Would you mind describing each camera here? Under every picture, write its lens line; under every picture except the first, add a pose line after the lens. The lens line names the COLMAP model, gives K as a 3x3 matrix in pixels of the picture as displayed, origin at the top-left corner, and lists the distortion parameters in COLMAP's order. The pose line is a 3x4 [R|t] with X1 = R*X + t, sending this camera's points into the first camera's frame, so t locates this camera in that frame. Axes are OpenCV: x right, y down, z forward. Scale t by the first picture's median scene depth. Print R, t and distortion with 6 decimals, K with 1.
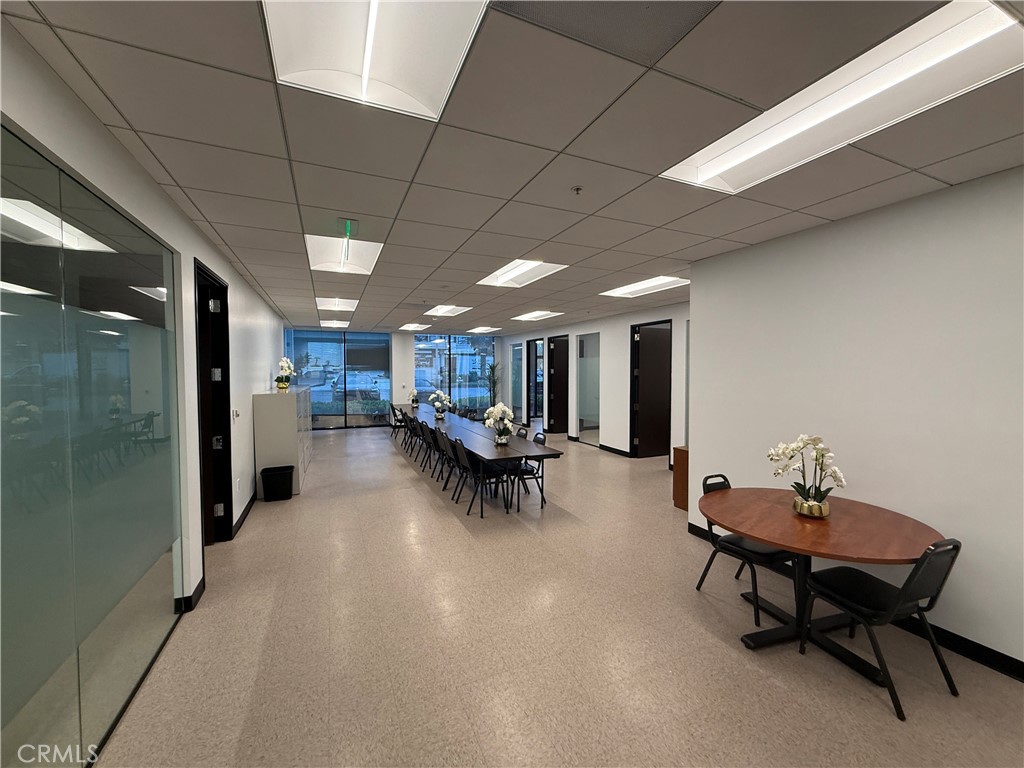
lens RADIAL K [[407.3, 0, 511.1], [0, 407.3, 385.9], [0, 0, 1]] dist [0.001344, 0.000326]
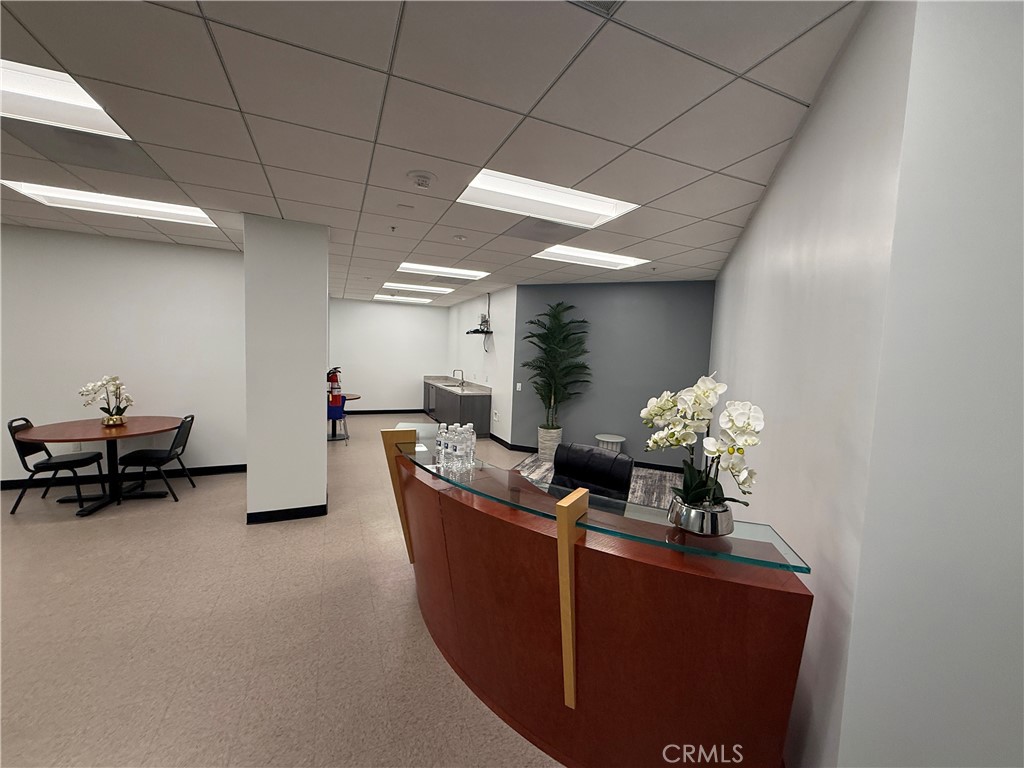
lens RADIAL K [[407.3, 0, 511.1], [0, 407.3, 385.9], [0, 0, 1]] dist [0.001344, 0.000326]
pose [[0.007334, -0.078755, 0.996867, -0.281555], [0.000824, 0.996894, 0.078751, 0.011009], [-0.999973, 0.000243, 0.007376, -0.193933]]
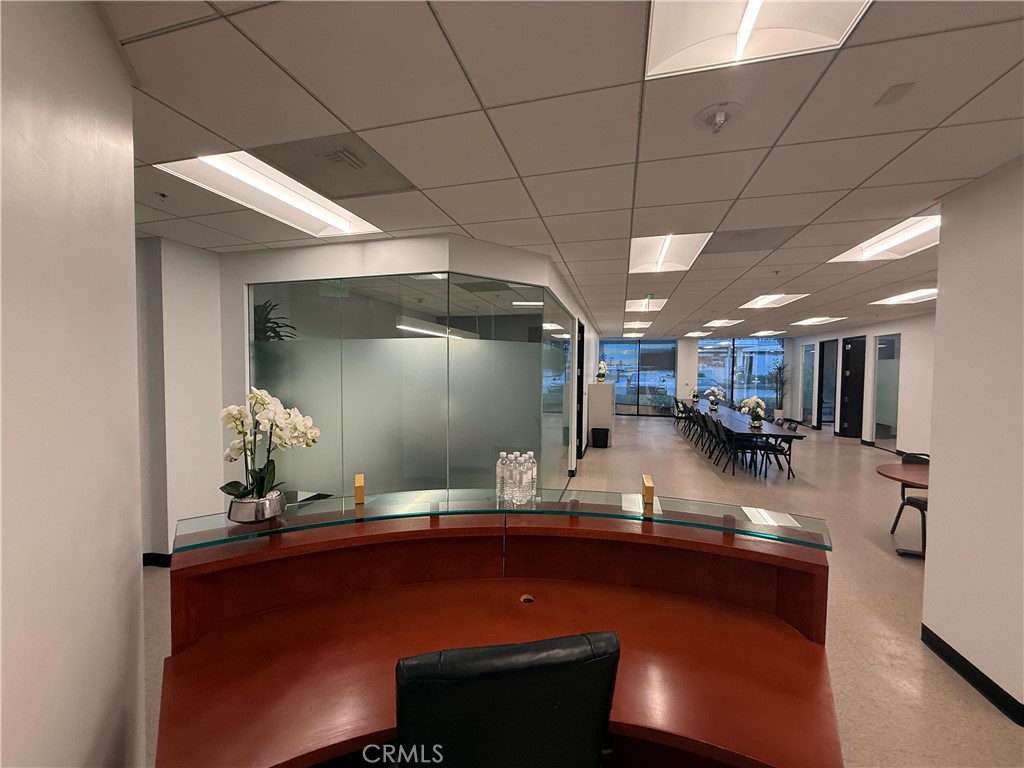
lens RADIAL K [[407.3, 0, 511.1], [0, 407.3, 385.9], [0, 0, 1]] dist [0.001344, 0.000326]
pose [[0.776641, 0.034816, -0.628981, 0.122877], [-0.033528, 0.999341, 0.013917, 0.010640], [0.629051, 0.010280, 0.777296, -0.349819]]
